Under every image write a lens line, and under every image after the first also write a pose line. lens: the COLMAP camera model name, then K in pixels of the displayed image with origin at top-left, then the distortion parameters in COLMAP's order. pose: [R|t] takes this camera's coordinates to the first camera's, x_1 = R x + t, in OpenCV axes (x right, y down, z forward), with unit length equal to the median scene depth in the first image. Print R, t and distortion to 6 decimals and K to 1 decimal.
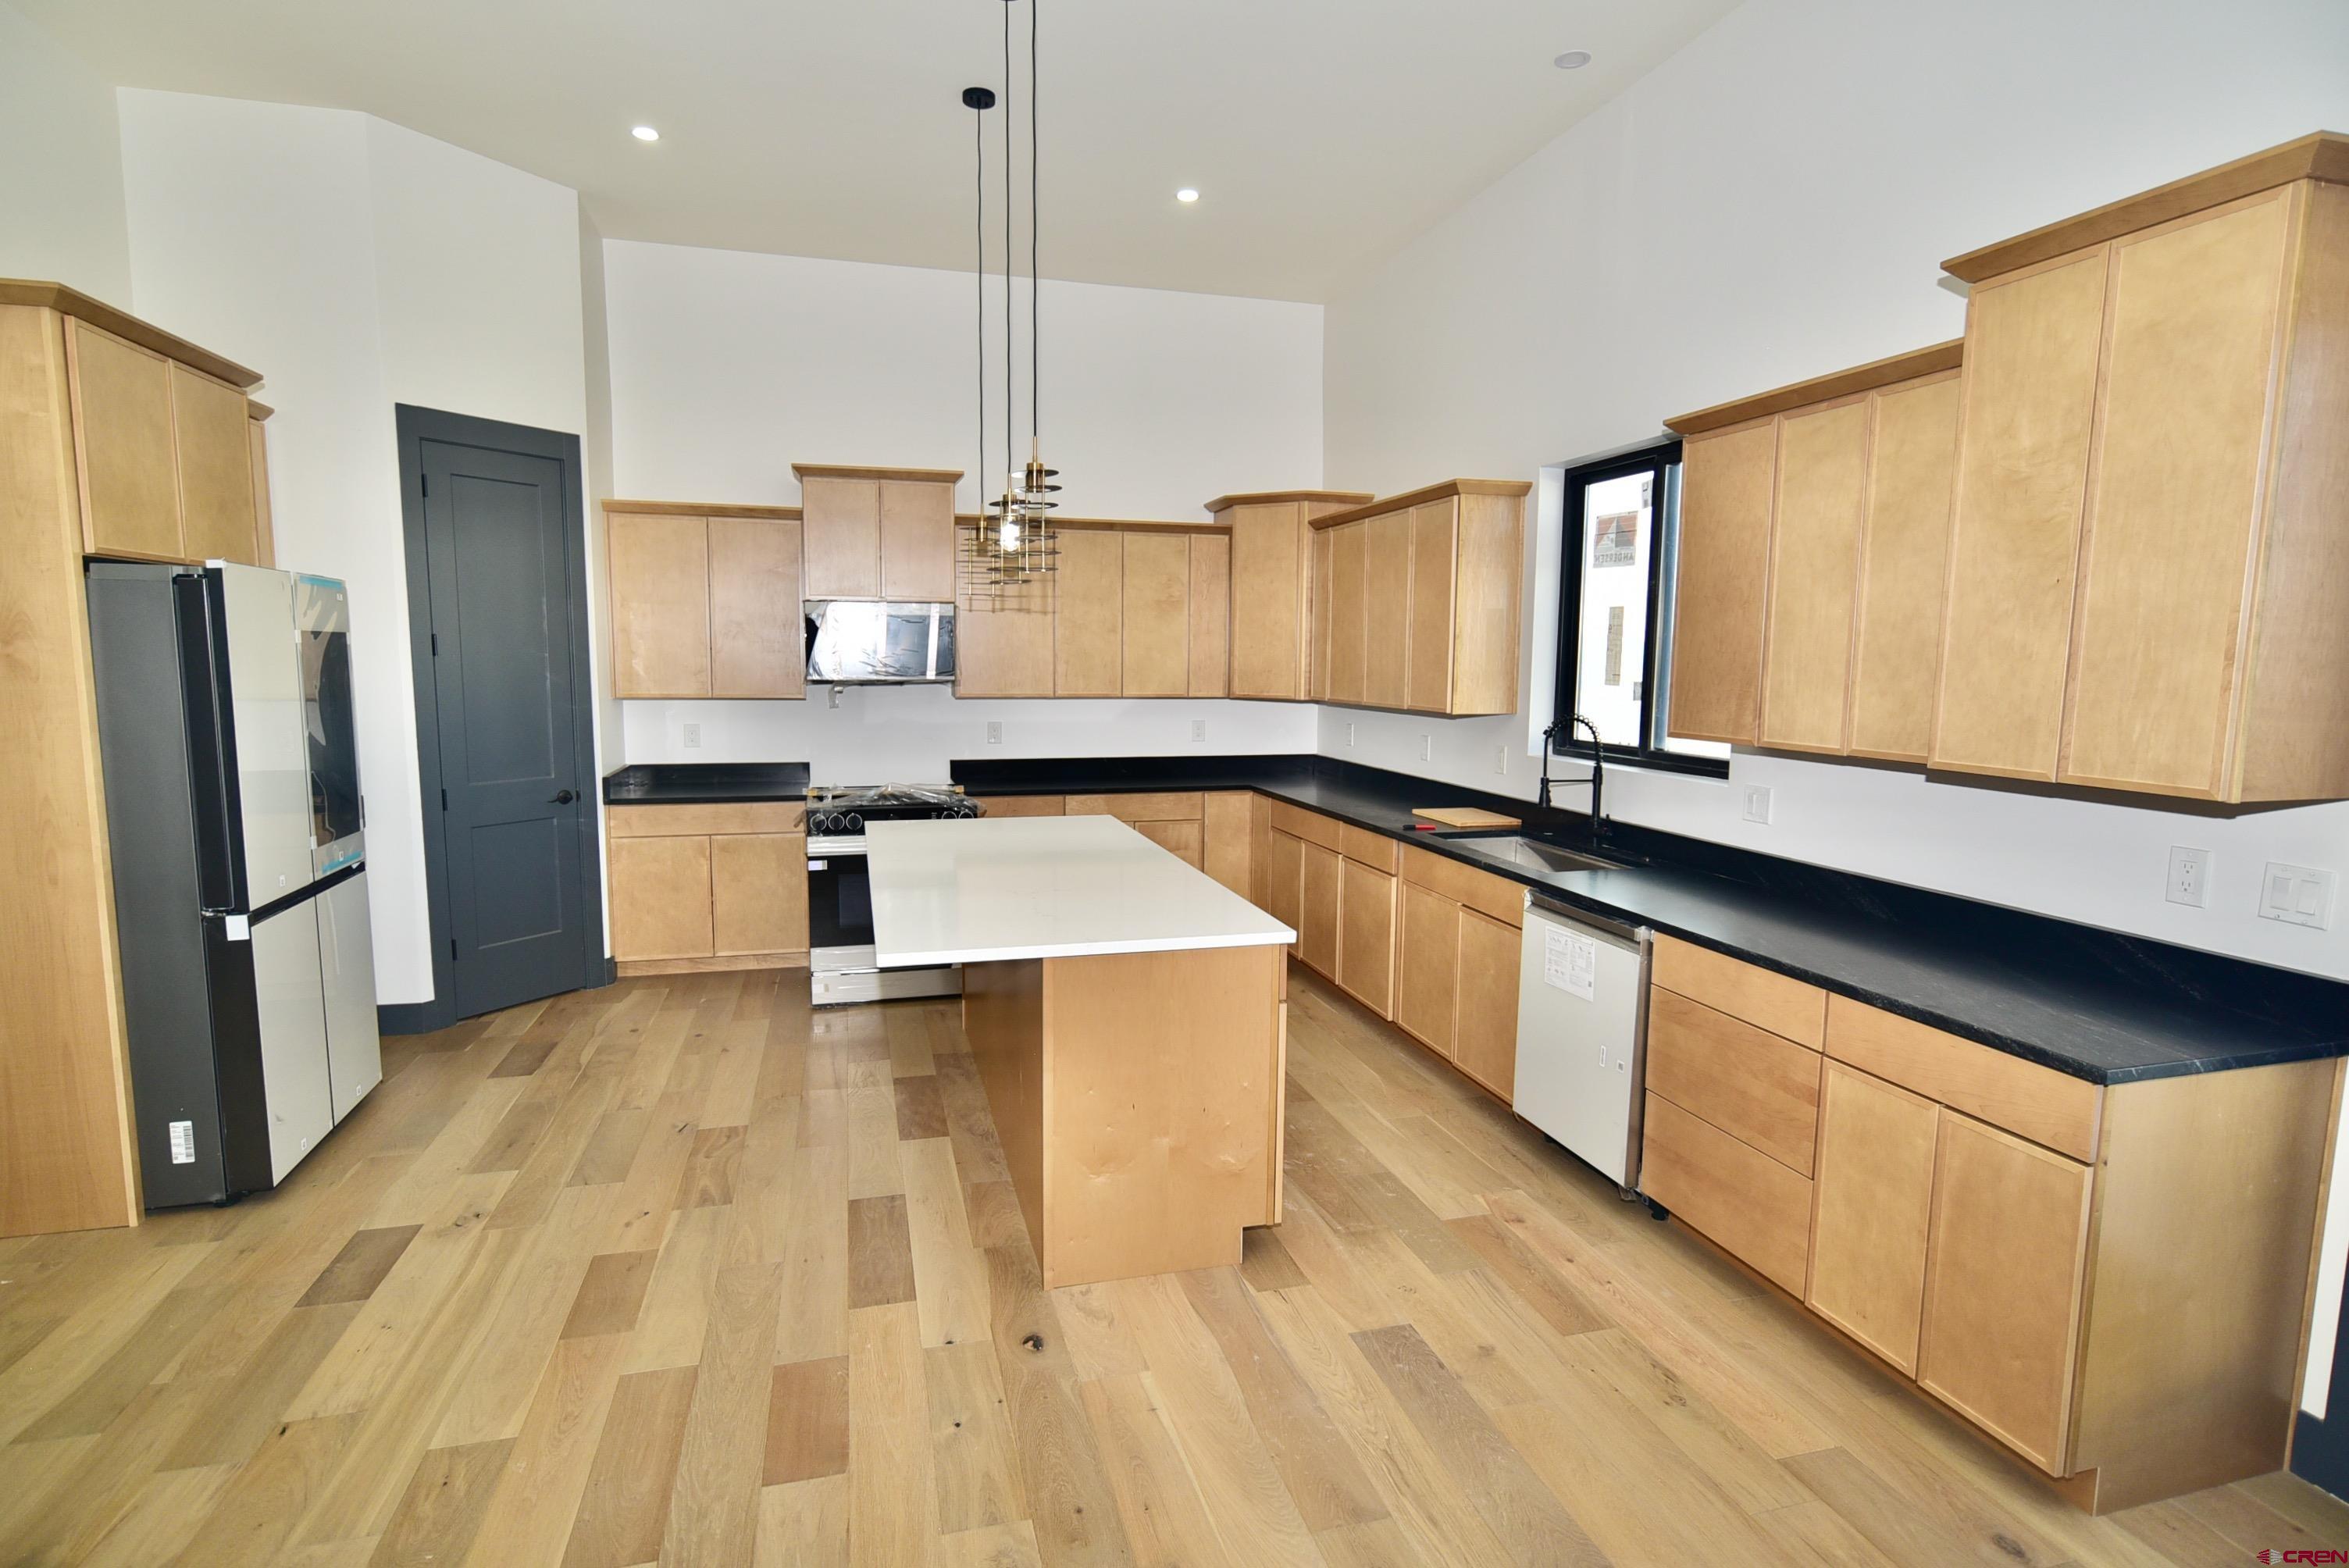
lens RADIAL K [[1175.1, 0, 1168.0], [0, 1175.1, 786.4], [0, 0, 1]] dist [-0.011991, 0.004201]
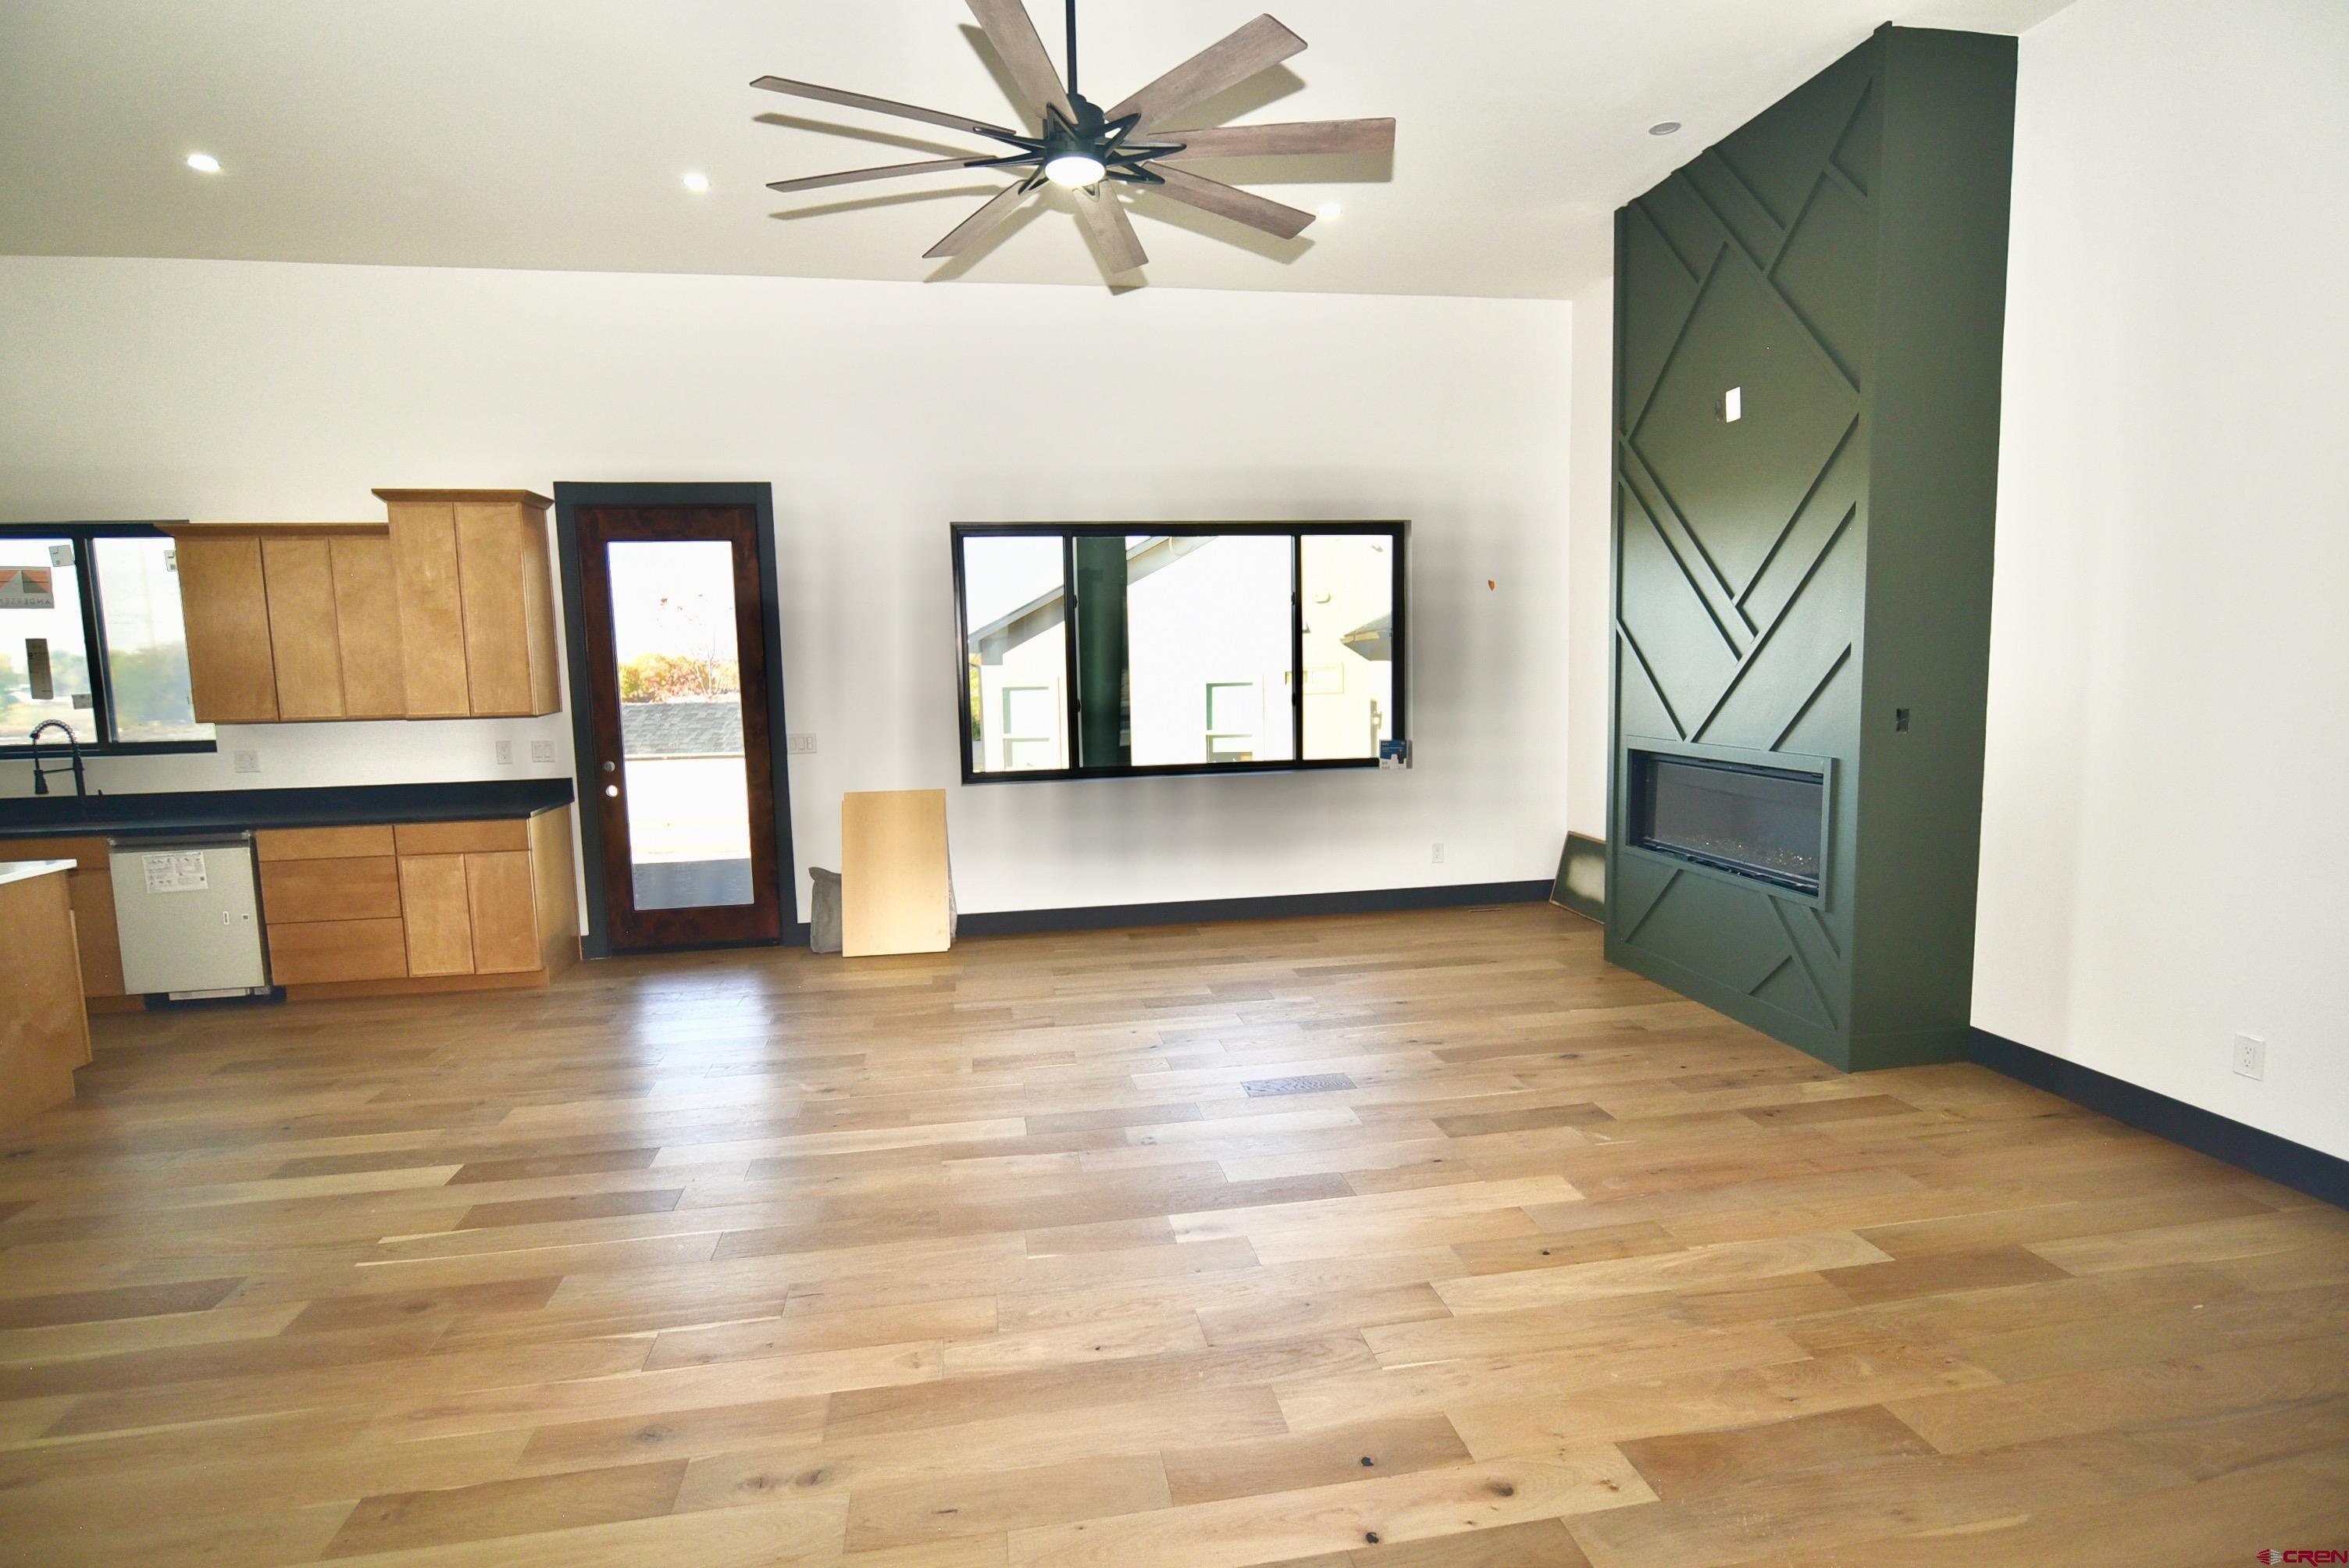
lens RADIAL K [[1175.1, 0, 1168.4], [0, 1175.1, 788.5], [0, 0, 1]] dist [-0.011991, 0.004201]
pose [[0.094783, -0.122152, 0.987975, -1.048358], [0.135227, 0.984824, 0.108789, 0.051436], [-0.986271, 0.123290, 0.109863, -0.473397]]
